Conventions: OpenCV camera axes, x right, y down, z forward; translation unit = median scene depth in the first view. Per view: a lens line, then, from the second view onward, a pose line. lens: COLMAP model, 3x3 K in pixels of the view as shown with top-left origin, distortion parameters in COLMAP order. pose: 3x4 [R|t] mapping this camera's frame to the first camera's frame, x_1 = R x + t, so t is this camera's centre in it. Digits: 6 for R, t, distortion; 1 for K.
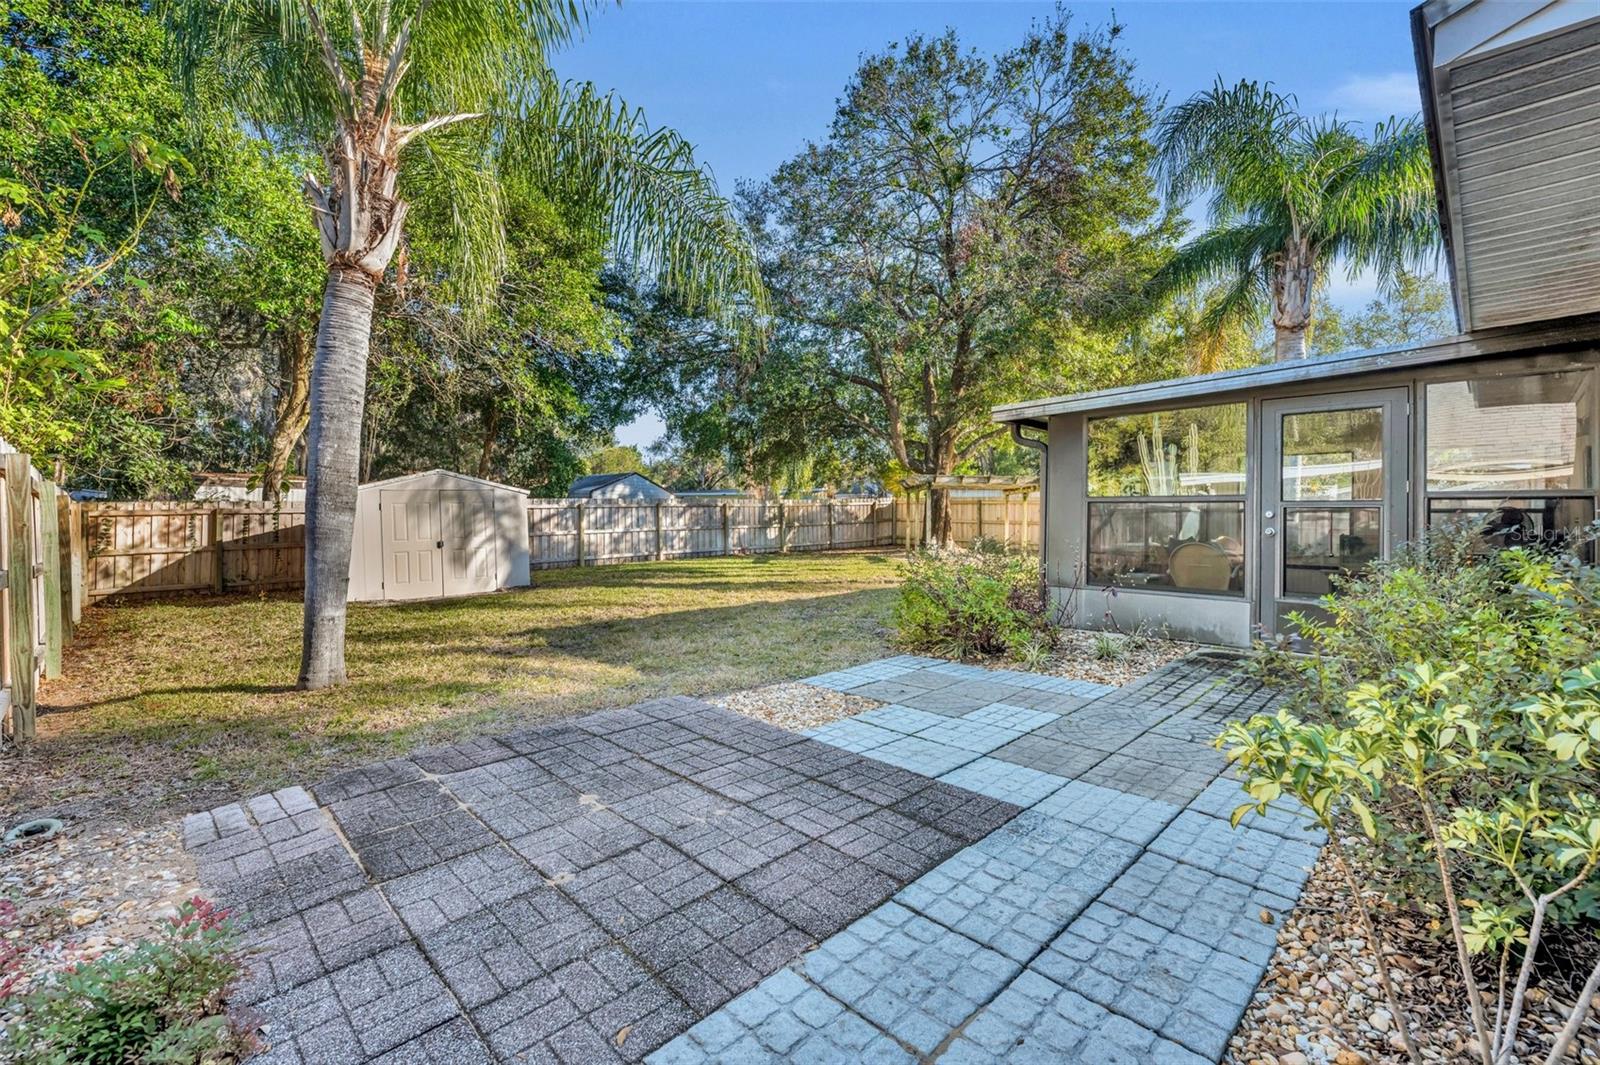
lens RADIAL K [[647.5, 0, 788.2], [0, 647.5, 526.1], [0, 0, 1]] dist [-0.001096, -0.000167]
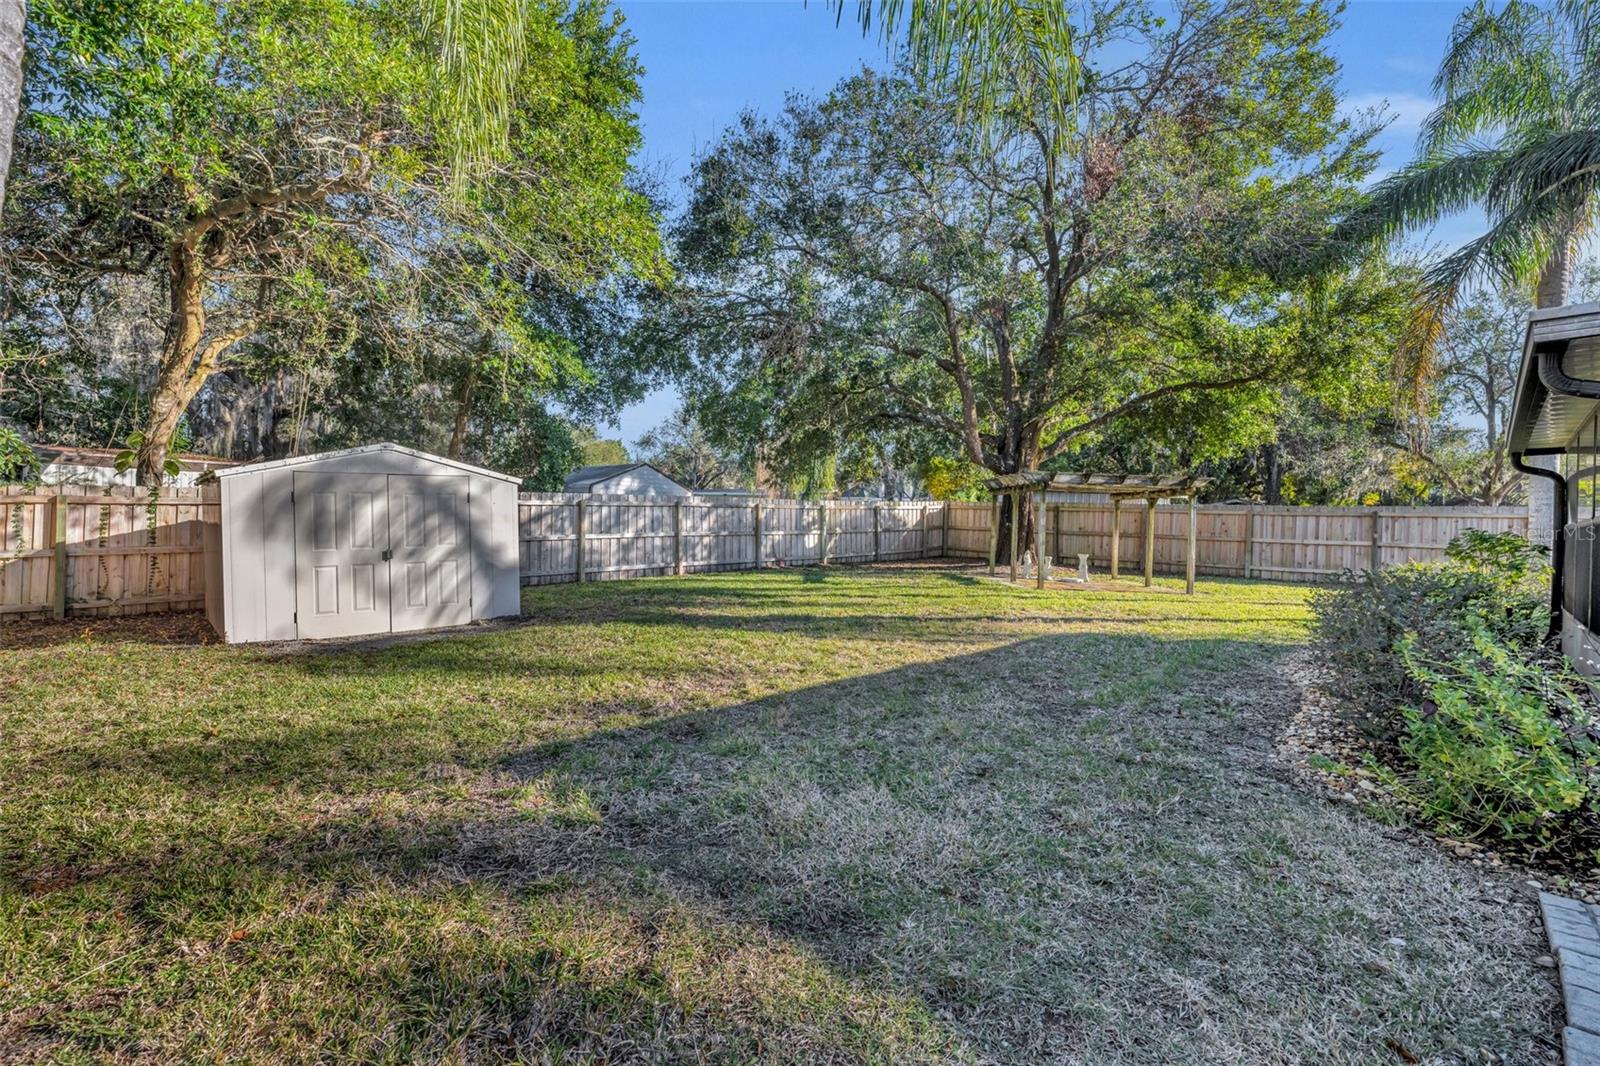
lens RADIAL K [[673.7, 0, 800.0], [0, 673.7, 533.0], [0, 0, 1]] dist [0.000341, -0.000425]
pose [[0.999198, 0.018633, 0.035454, -0.082146], [-0.018804, 0.999813, 0.004493, -0.003355], [-0.035364, -0.005156, 0.999361, 0.175366]]
